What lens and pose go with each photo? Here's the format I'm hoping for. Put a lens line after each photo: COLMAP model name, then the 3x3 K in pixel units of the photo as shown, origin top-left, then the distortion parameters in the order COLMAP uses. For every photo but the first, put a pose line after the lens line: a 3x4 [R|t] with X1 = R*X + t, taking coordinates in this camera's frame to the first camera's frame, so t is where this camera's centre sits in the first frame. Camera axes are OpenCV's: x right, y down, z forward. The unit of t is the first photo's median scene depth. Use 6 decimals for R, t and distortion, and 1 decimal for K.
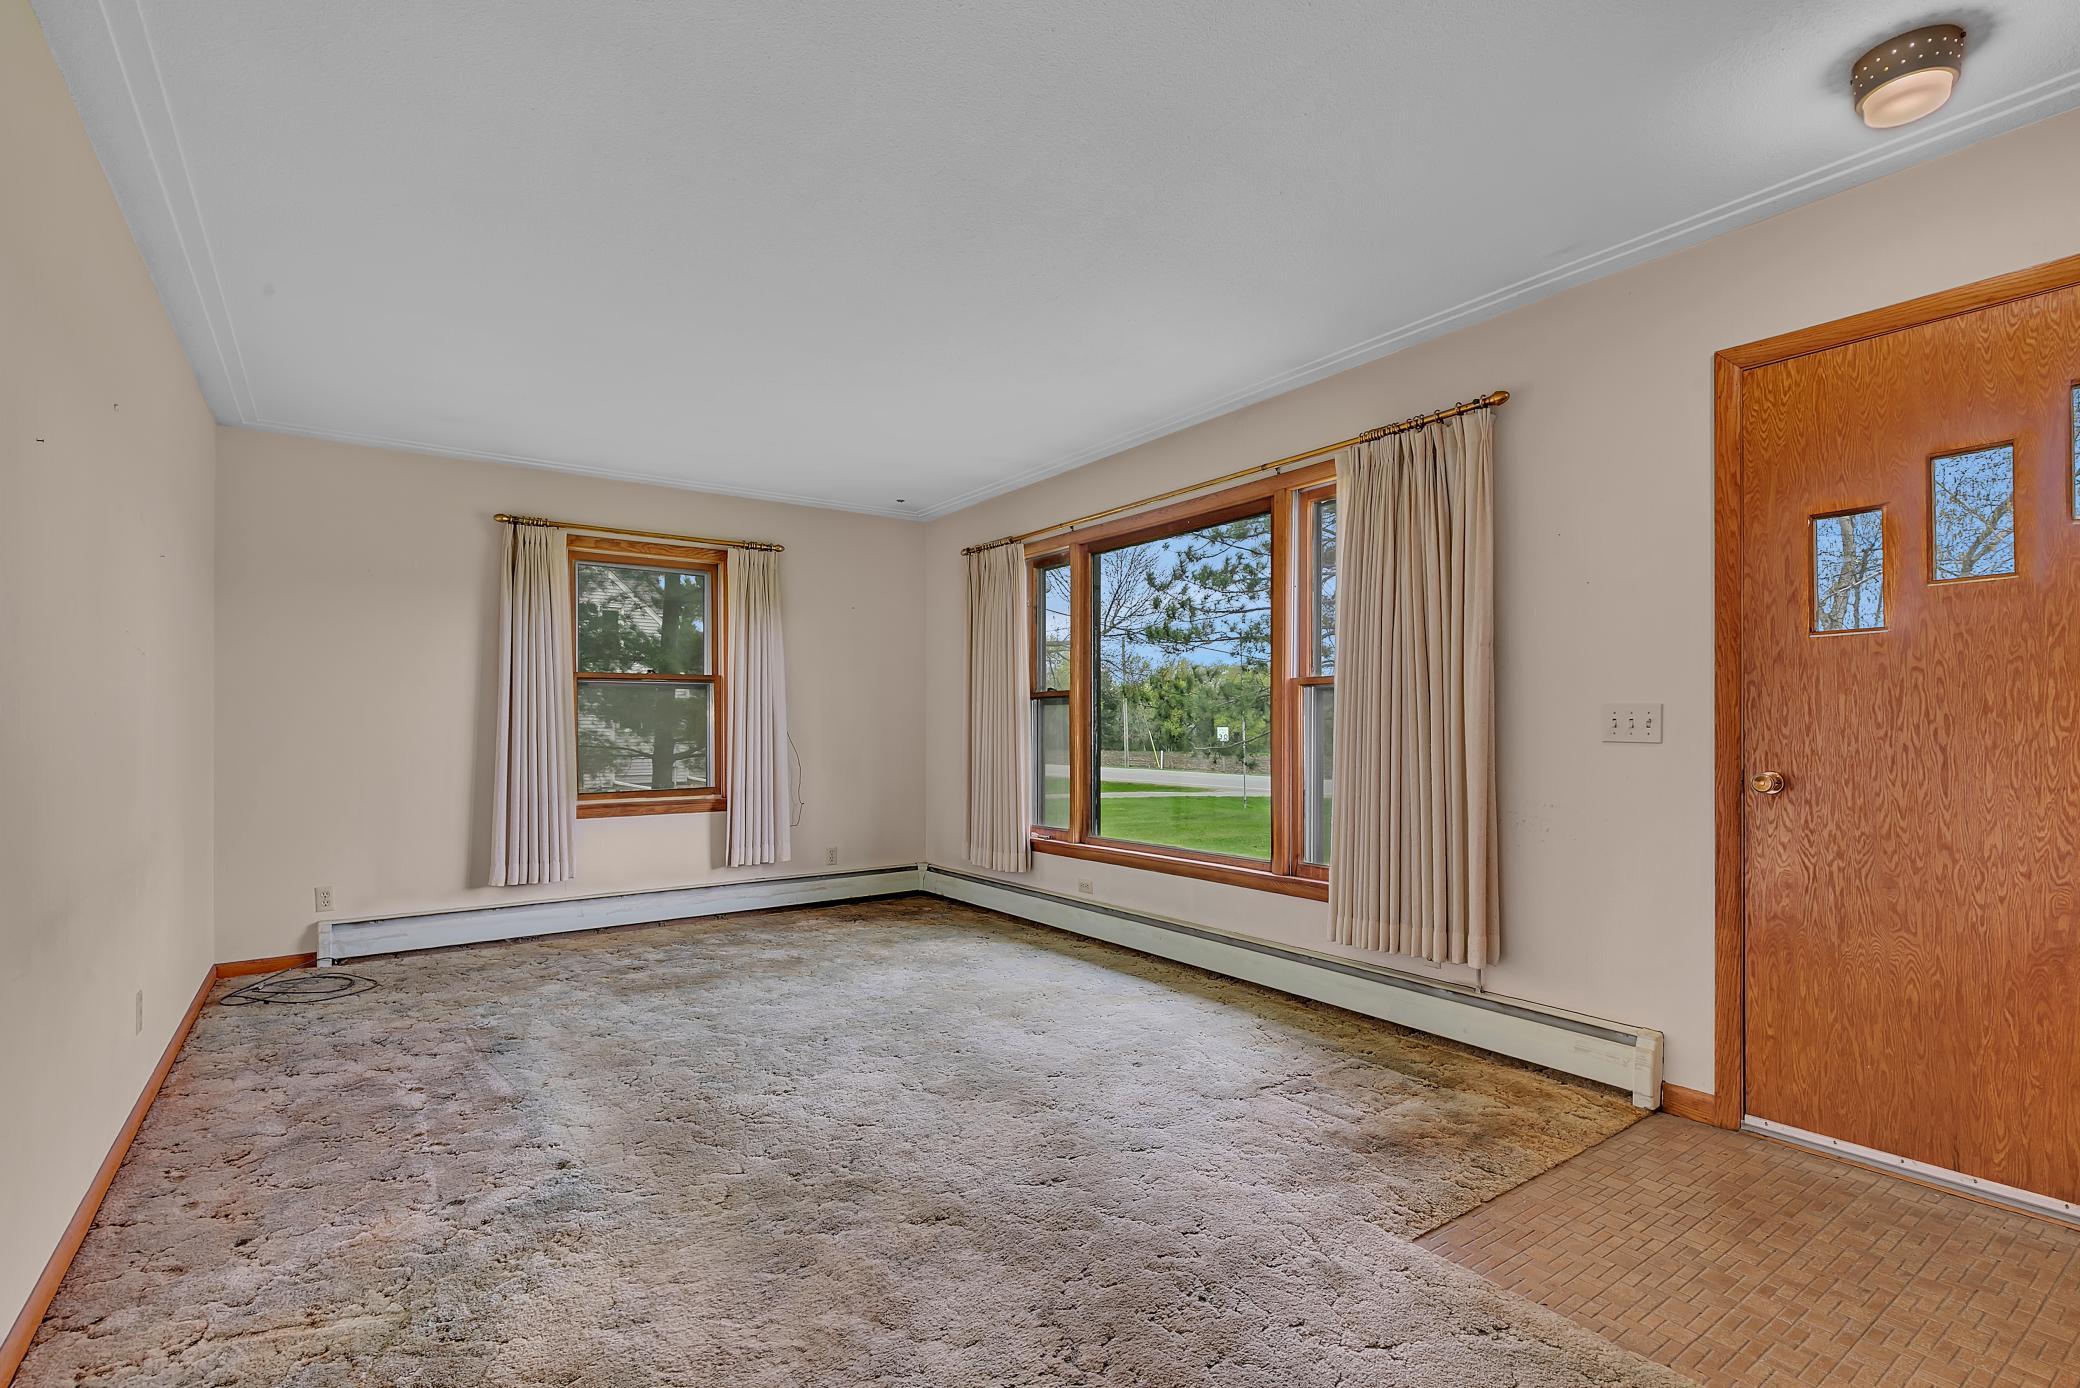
lens RADIAL K [[968.7, 0, 1025.0], [0, 968.7, 694.5], [0, 0, 1]] dist [0.016609, 0.000464]
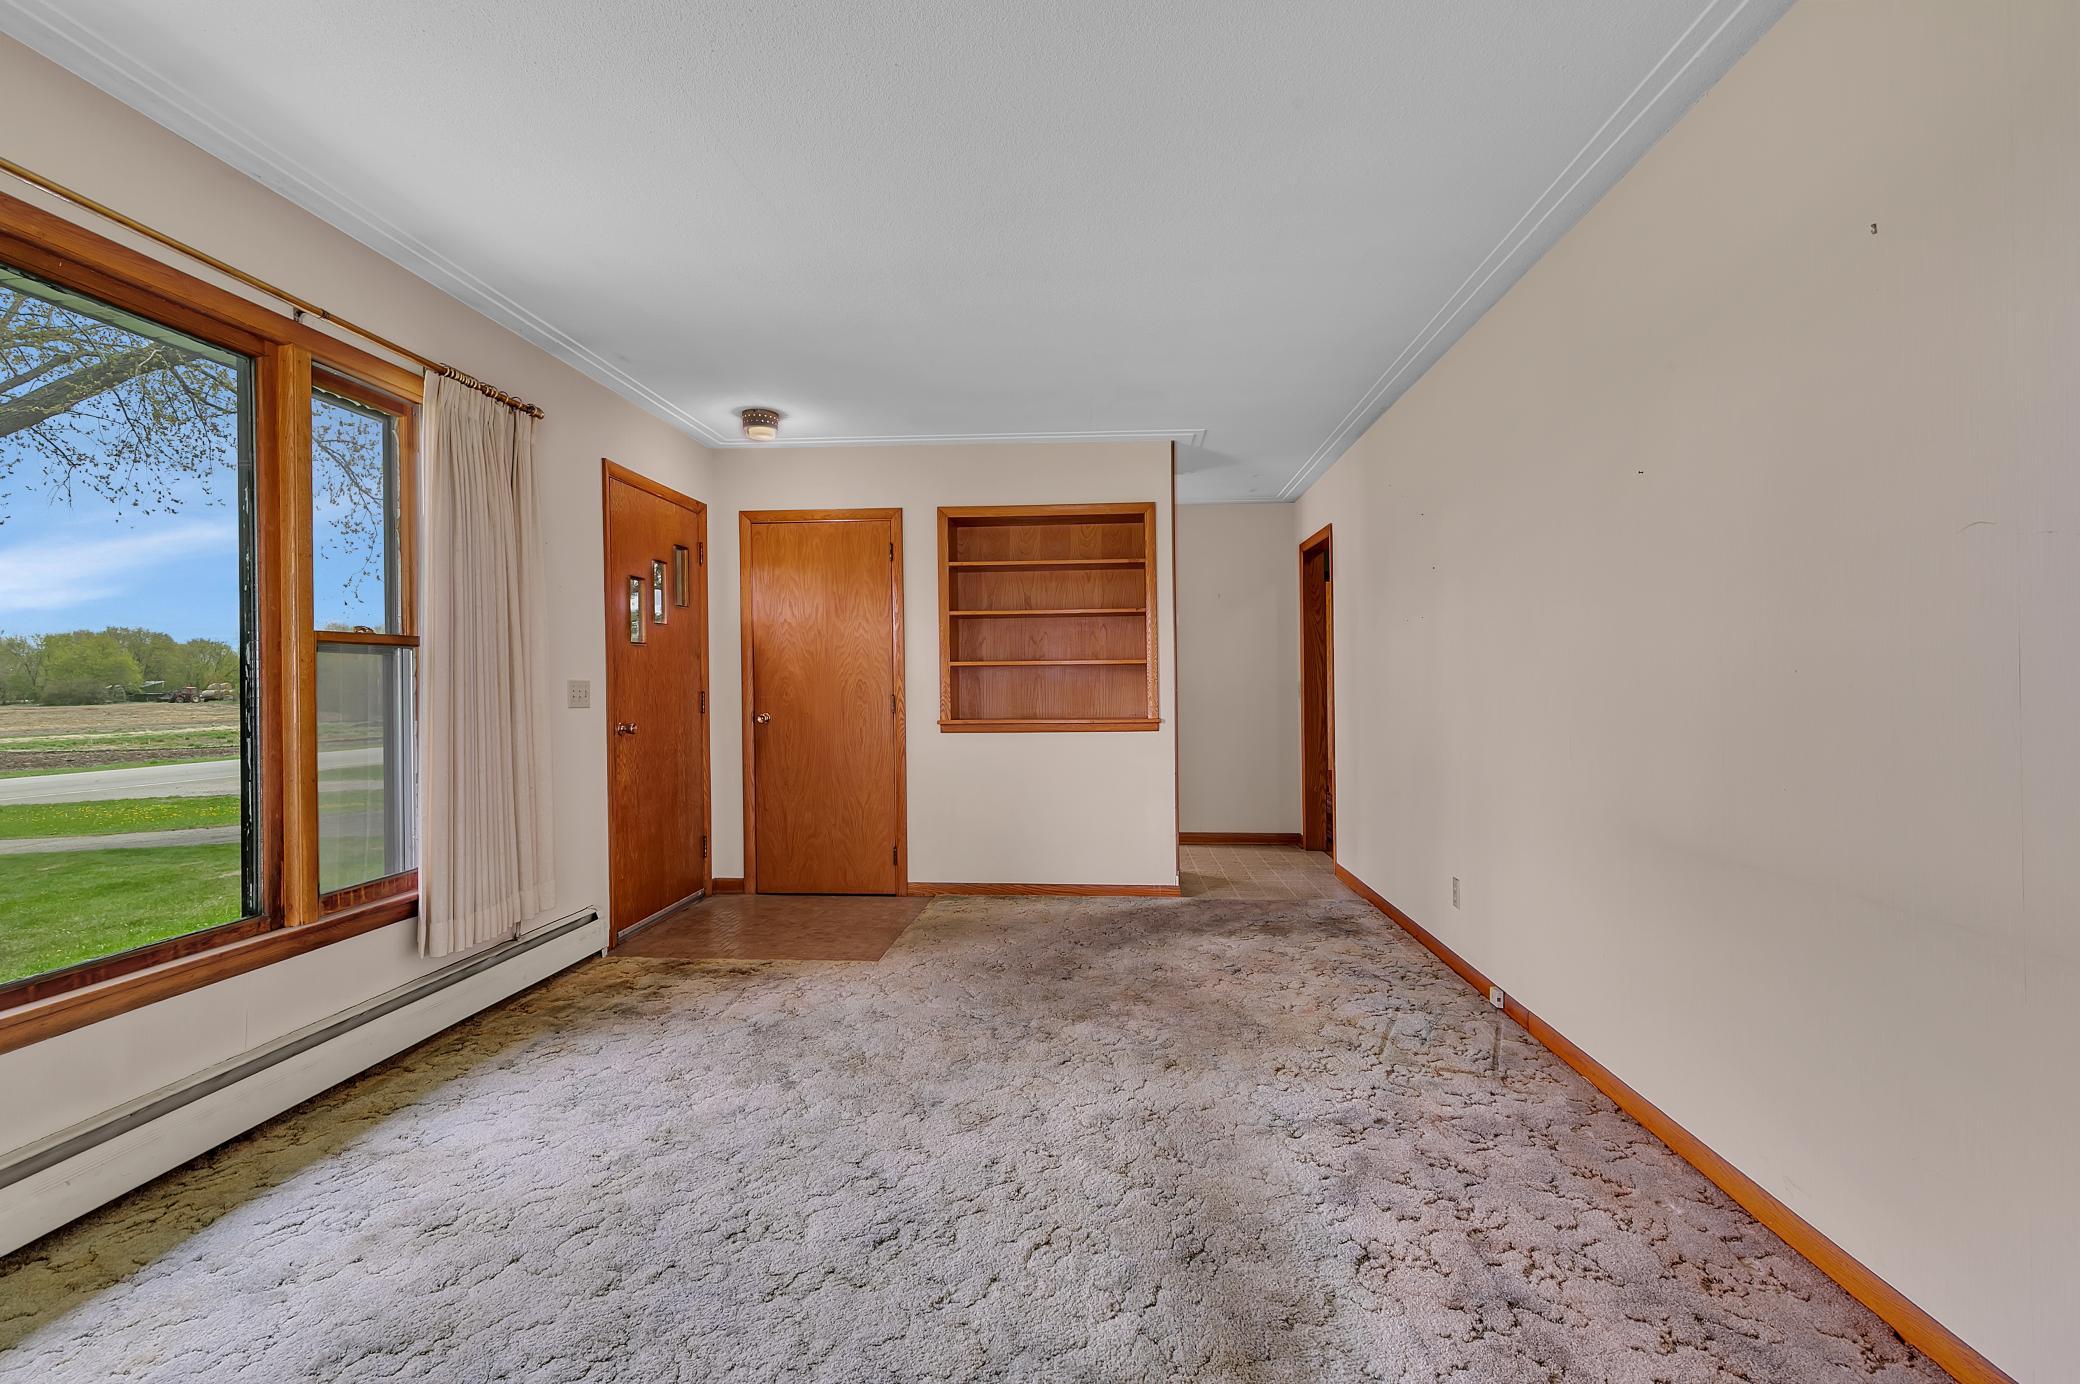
lens RADIAL K [[968.7, 0, 1025.0], [0, 968.7, 692.5], [0, 0, 1]] dist [0.016609, 0.000464]
pose [[-0.776819, 0.010451, 0.629637, -0.630395], [-0.005419, 0.999714, -0.023279, 0.044919], [-0.629700, -0.021495, -0.776541, 1.399076]]
